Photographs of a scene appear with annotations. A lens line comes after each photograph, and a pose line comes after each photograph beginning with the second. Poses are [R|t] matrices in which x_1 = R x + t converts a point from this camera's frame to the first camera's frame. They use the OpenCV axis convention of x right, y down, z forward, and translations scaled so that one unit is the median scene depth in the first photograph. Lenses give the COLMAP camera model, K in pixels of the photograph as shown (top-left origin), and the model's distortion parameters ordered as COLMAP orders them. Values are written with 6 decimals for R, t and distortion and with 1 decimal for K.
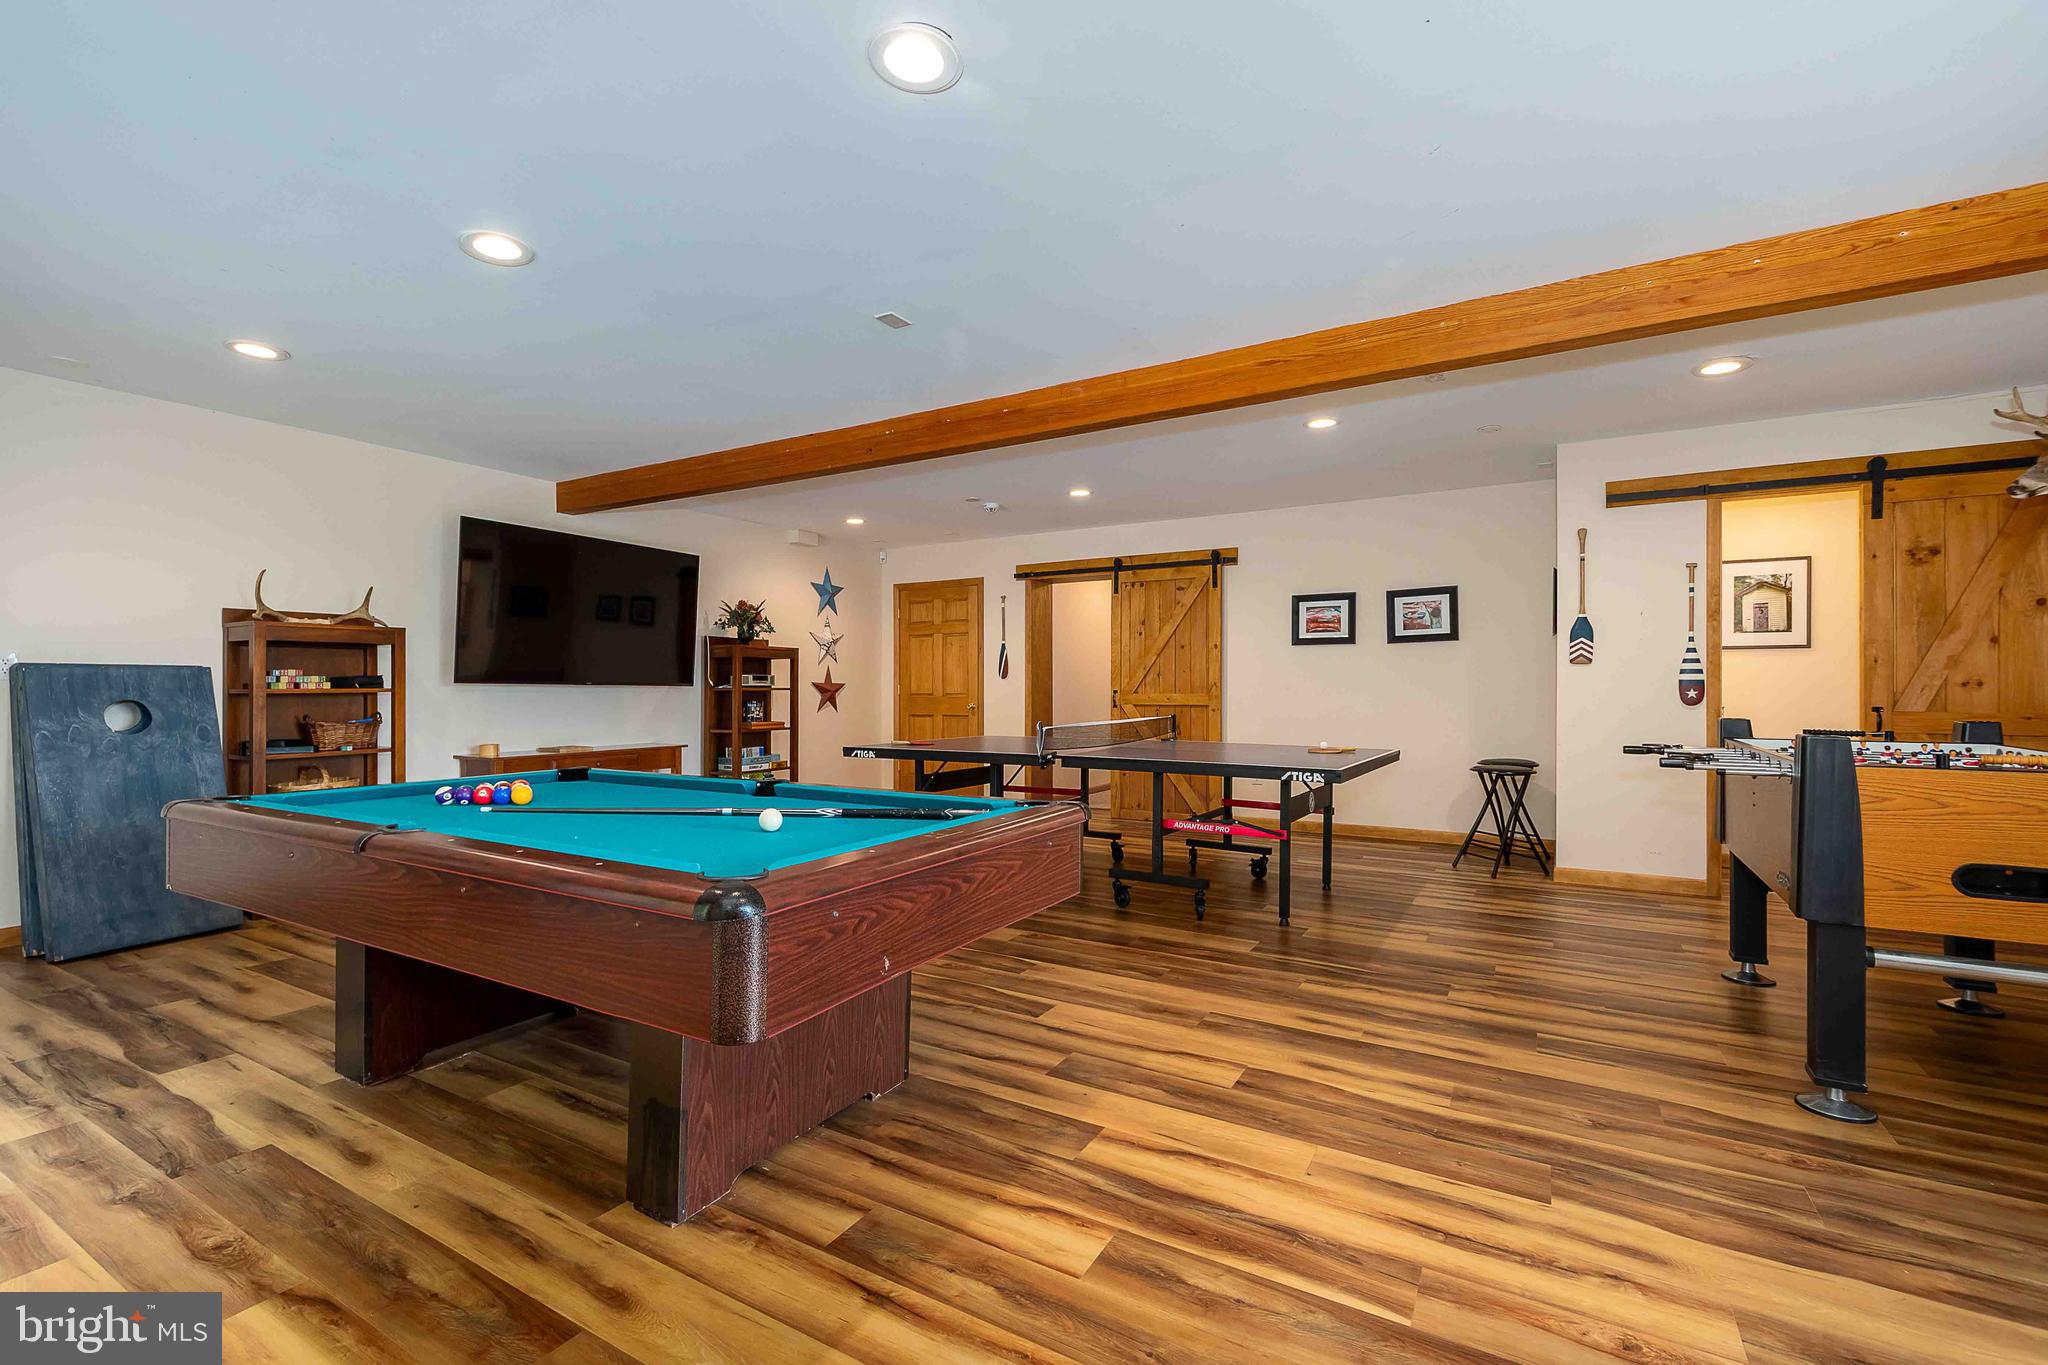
lens RADIAL K [[897.8, 0, 994.0], [0, 897.8, 693.1], [0, 0, 1]] dist [0.010868, -0.003845]
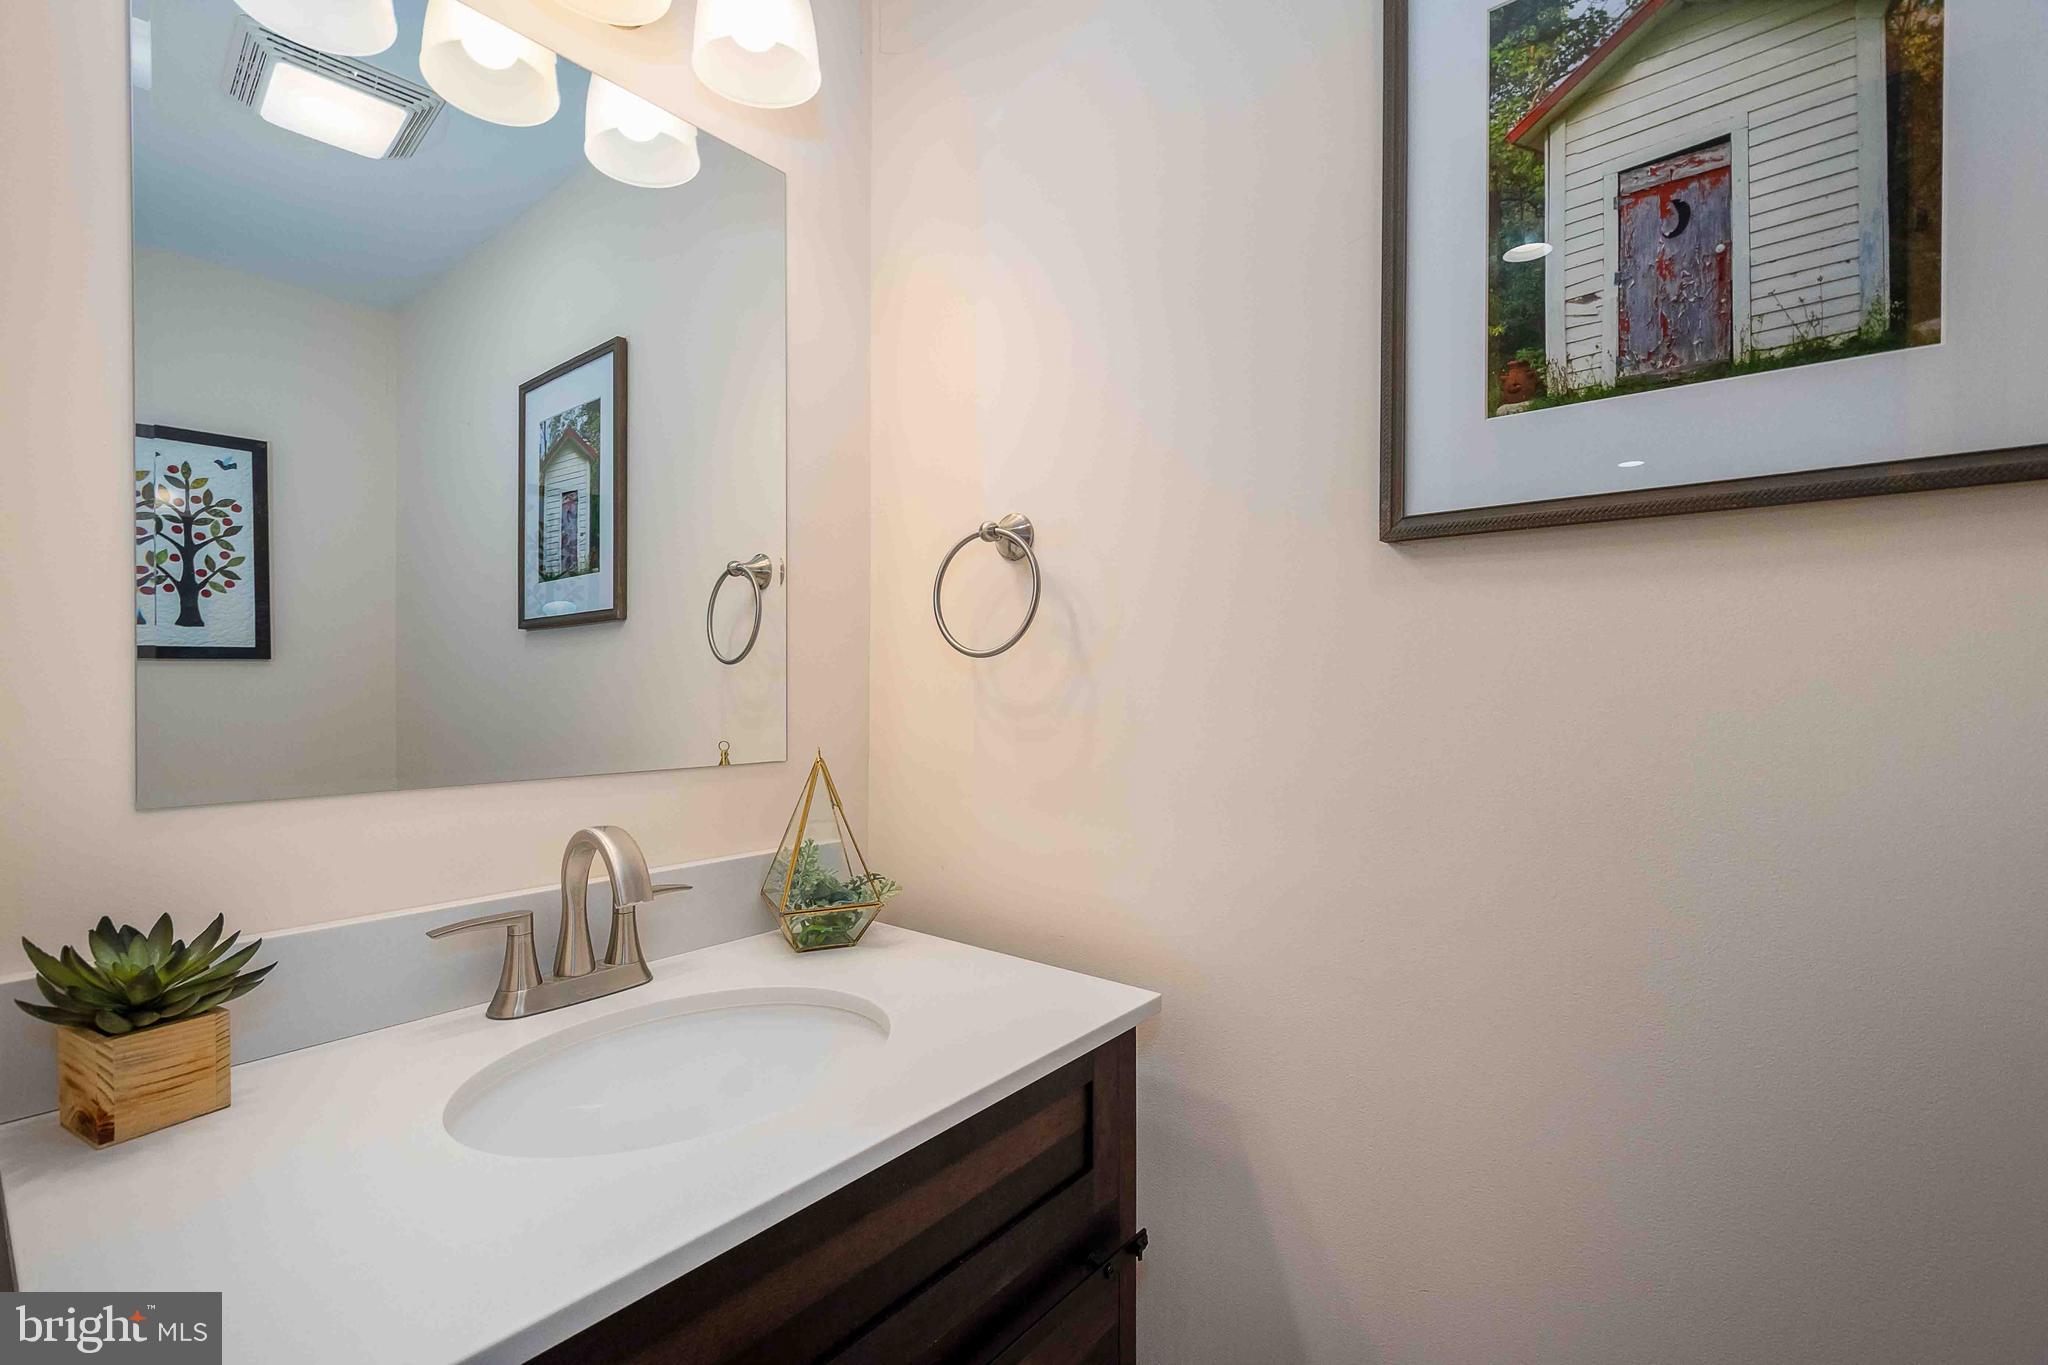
lens RADIAL K [[859.7, 0, 1027.7], [0, 859.7, 687.4], [0, 0, 1]] dist [0.000004, -0.000068]
pose [[0.987291, -0.005081, -0.158844, 0.673157], [0.004650, 0.999984, -0.003084, -0.020374], [0.158857, 0.002307, 0.987299, 0.748107]]
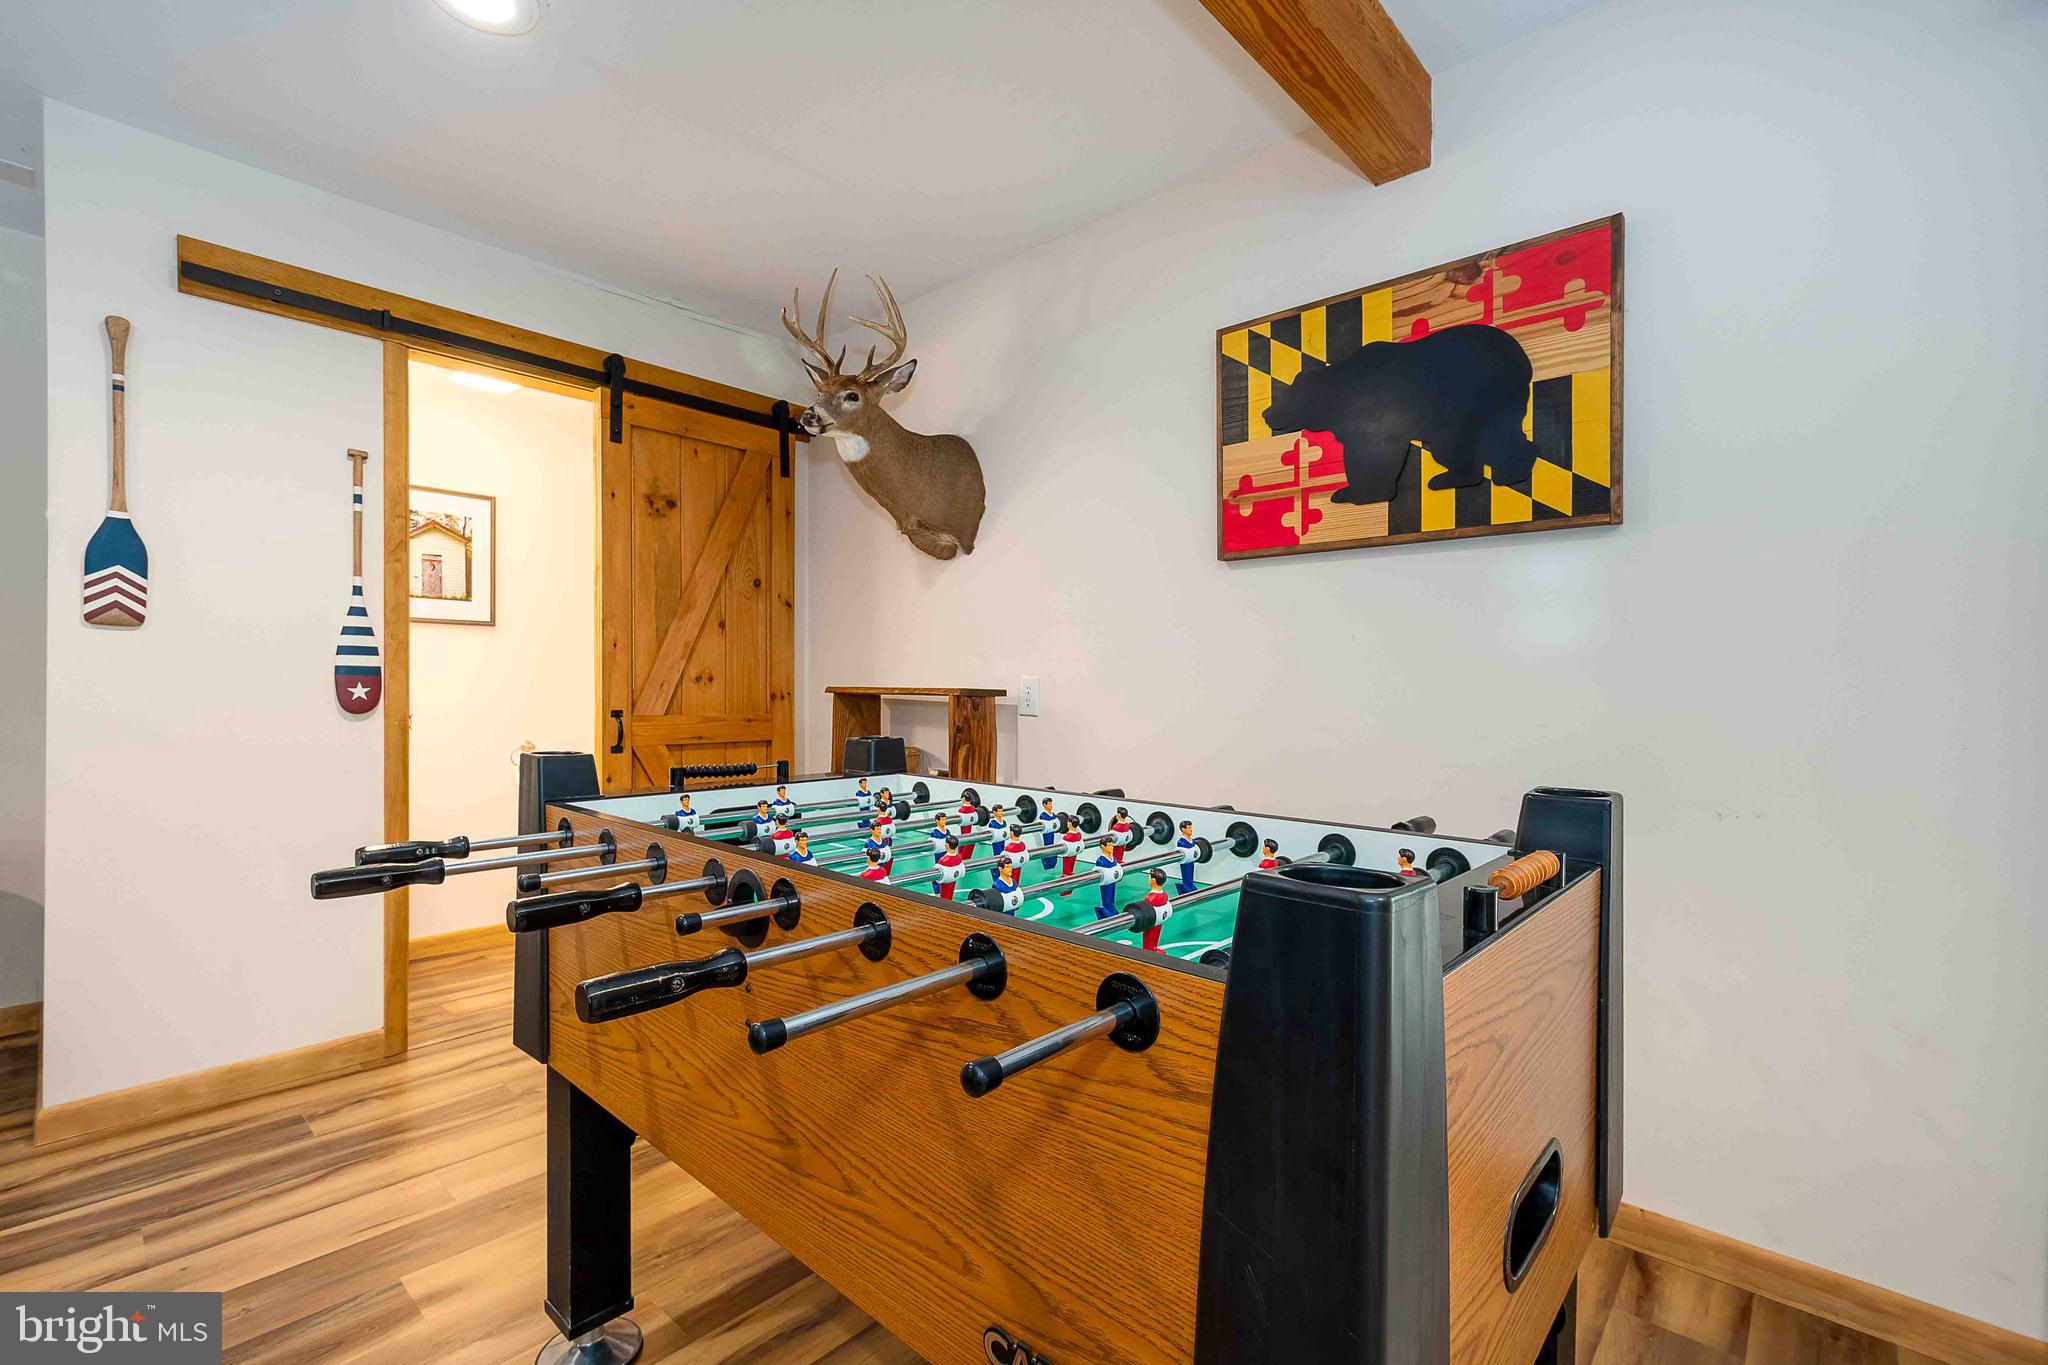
lens RADIAL K [[897.8, 0, 1018.8], [0, 897.8, 691.3], [0, 0, 1]] dist [0.010868, -0.003845]
pose [[0.196365, -0.004156, 0.980522, 0.244950], [-0.002687, 0.999985, 0.004777, -0.002791], [-0.980527, -0.003573, 0.196351, 0.385675]]
